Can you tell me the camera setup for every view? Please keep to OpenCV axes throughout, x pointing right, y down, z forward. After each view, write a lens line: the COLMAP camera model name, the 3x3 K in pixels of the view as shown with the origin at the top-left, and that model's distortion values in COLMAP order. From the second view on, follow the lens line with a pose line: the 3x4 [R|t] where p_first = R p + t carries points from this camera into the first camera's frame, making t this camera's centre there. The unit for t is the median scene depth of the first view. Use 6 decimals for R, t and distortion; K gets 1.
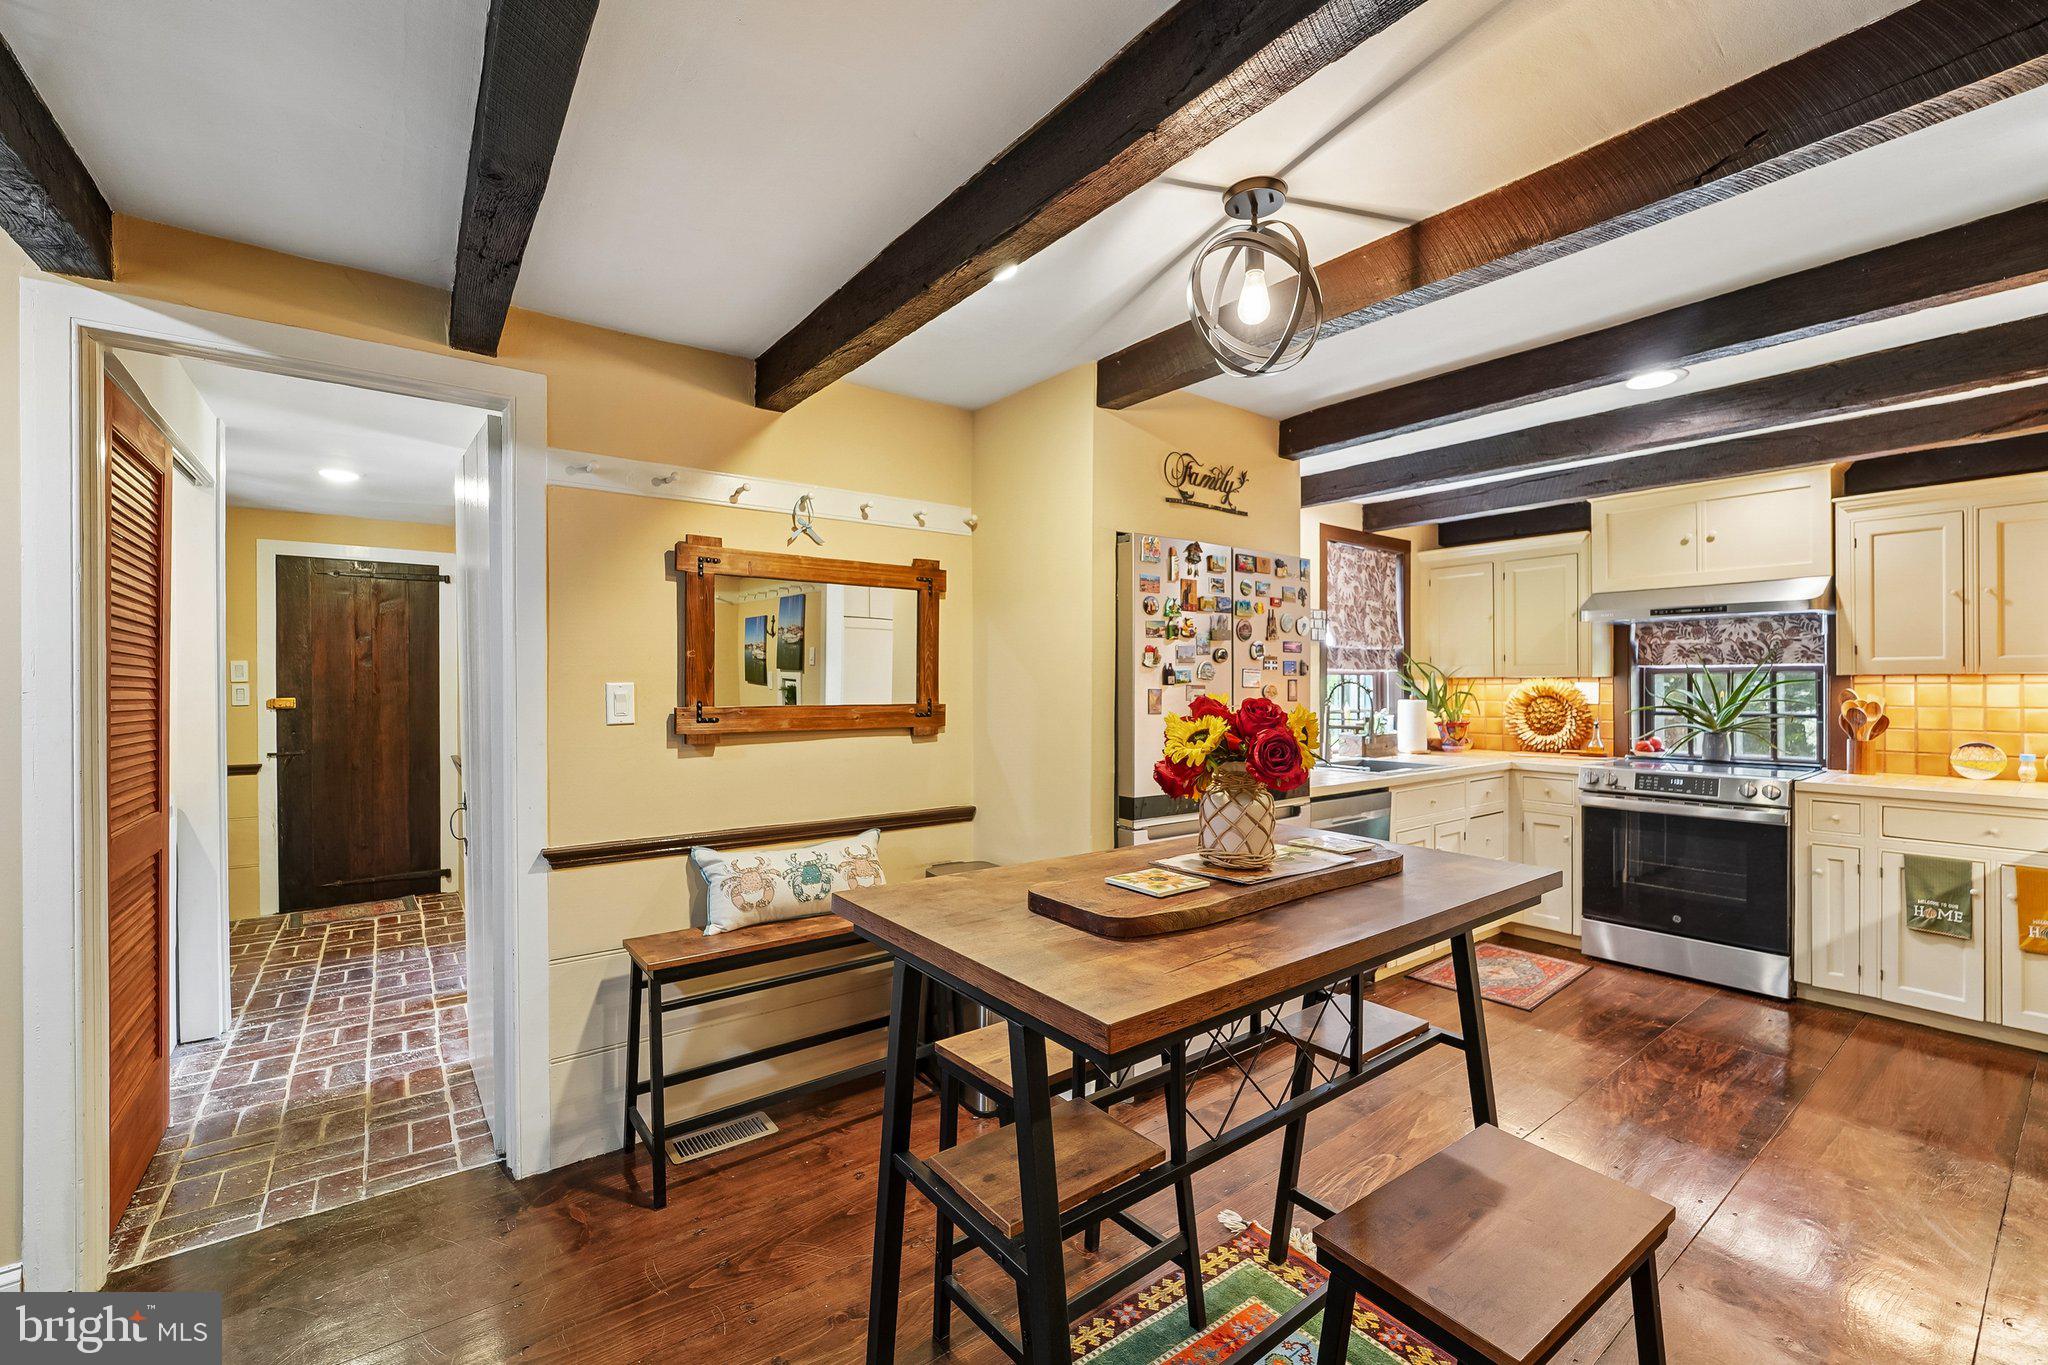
lens RADIAL K [[835.7, 0, 1027.7], [0, 835.7, 680.0], [0, 0, 1]] dist [-0.010081, 0.000138]
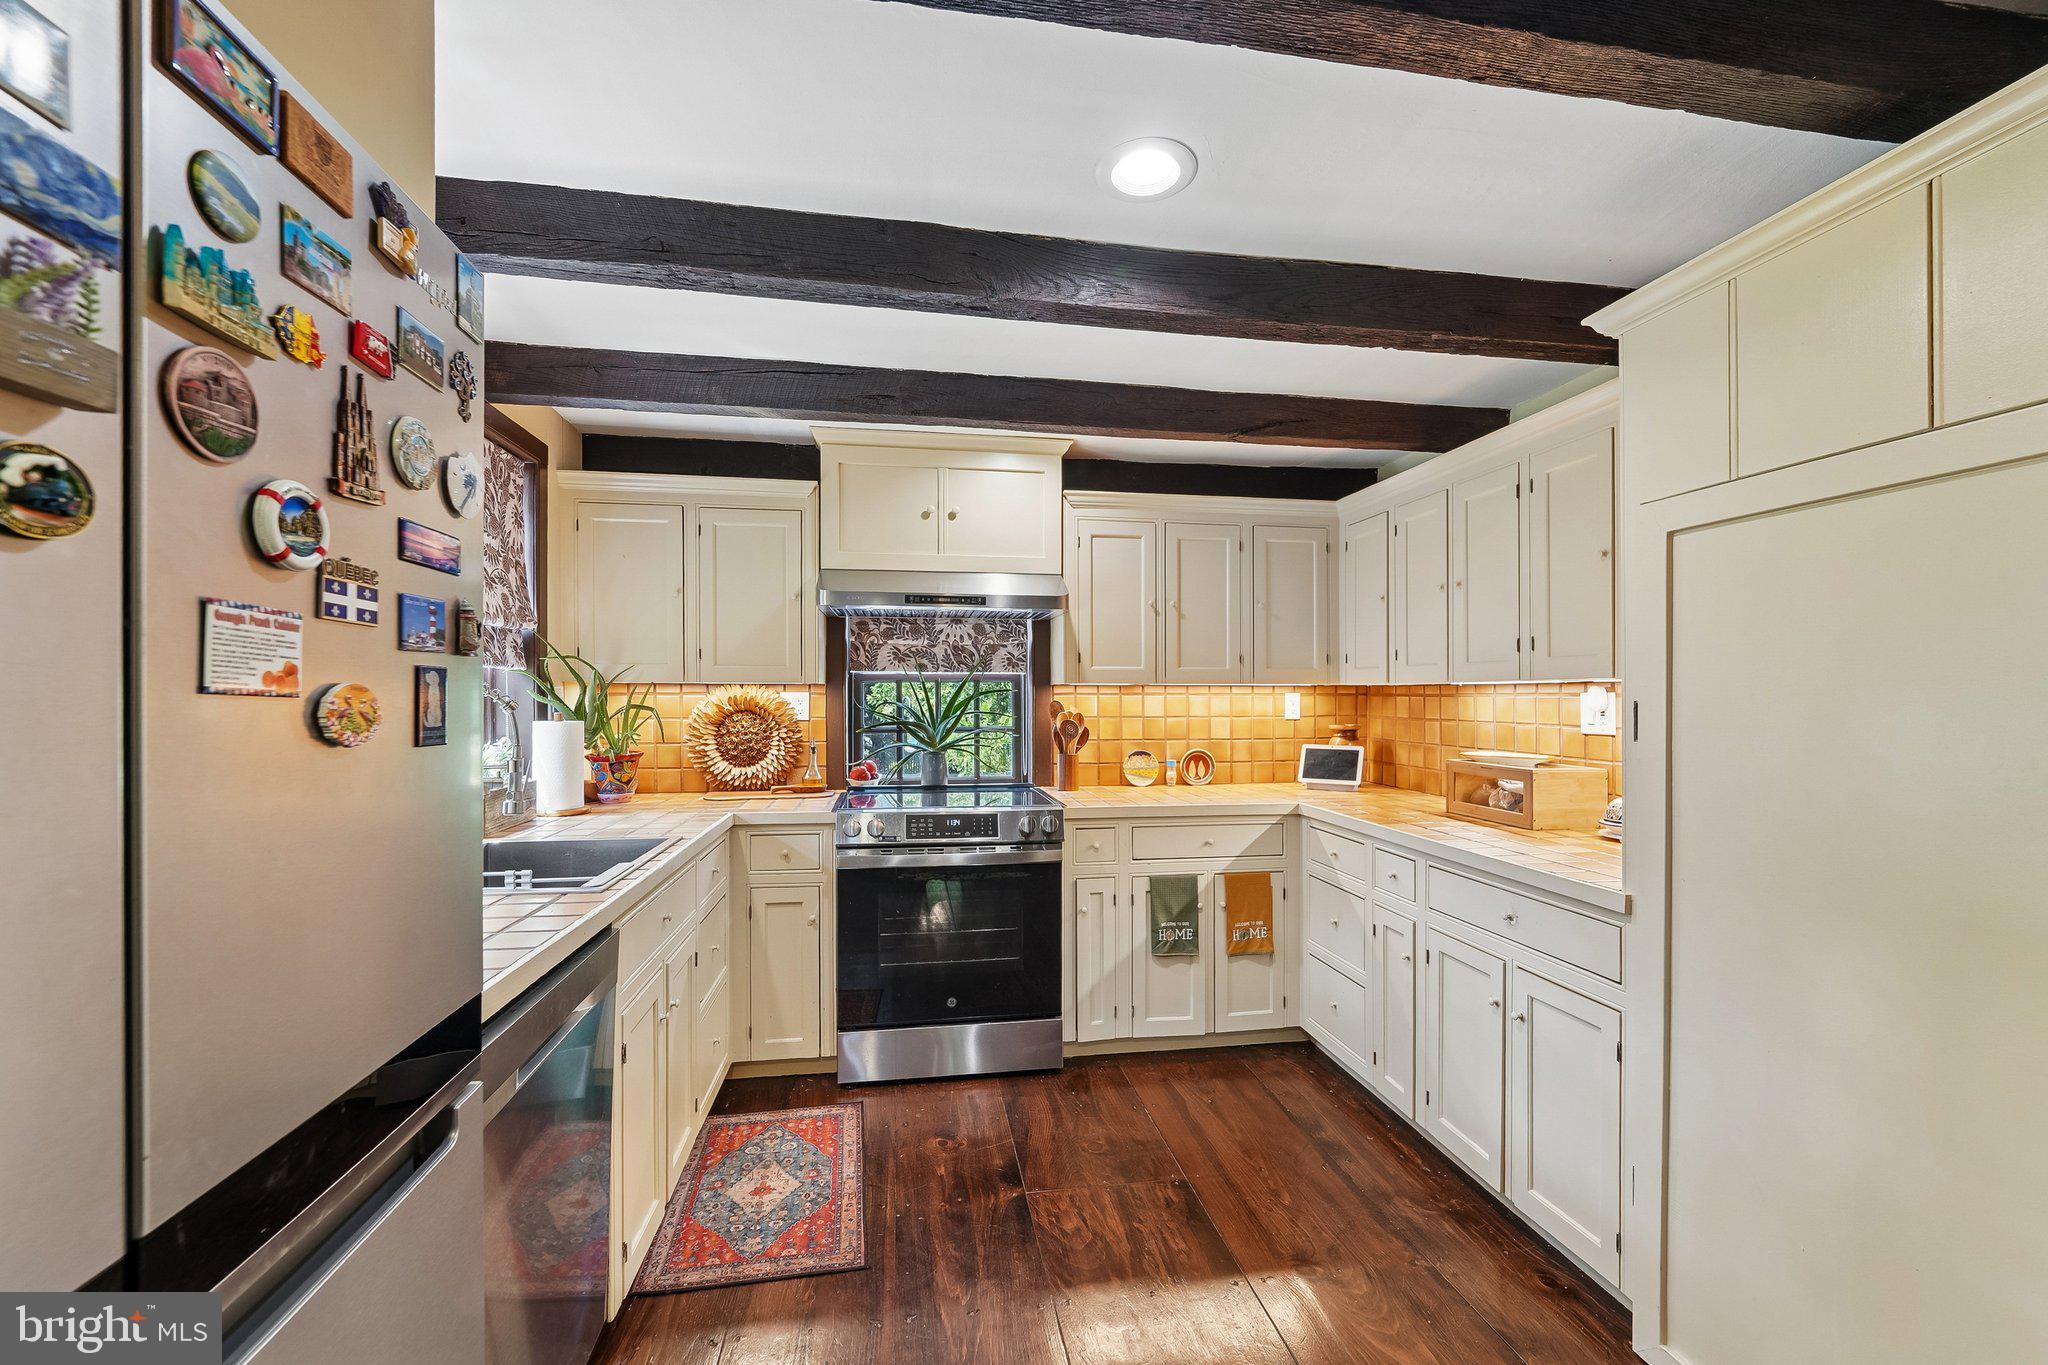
lens RADIAL K [[835.7, 0, 1027.2], [0, 835.7, 698.8], [0, 0, 1]] dist [-0.010081, 0.000138]
pose [[0.468334, -0.000329, 0.883552, 0.134908], [-0.006540, 0.999971, 0.003839, 0.006214], [-0.883527, -0.007576, 0.468318, 0.562102]]
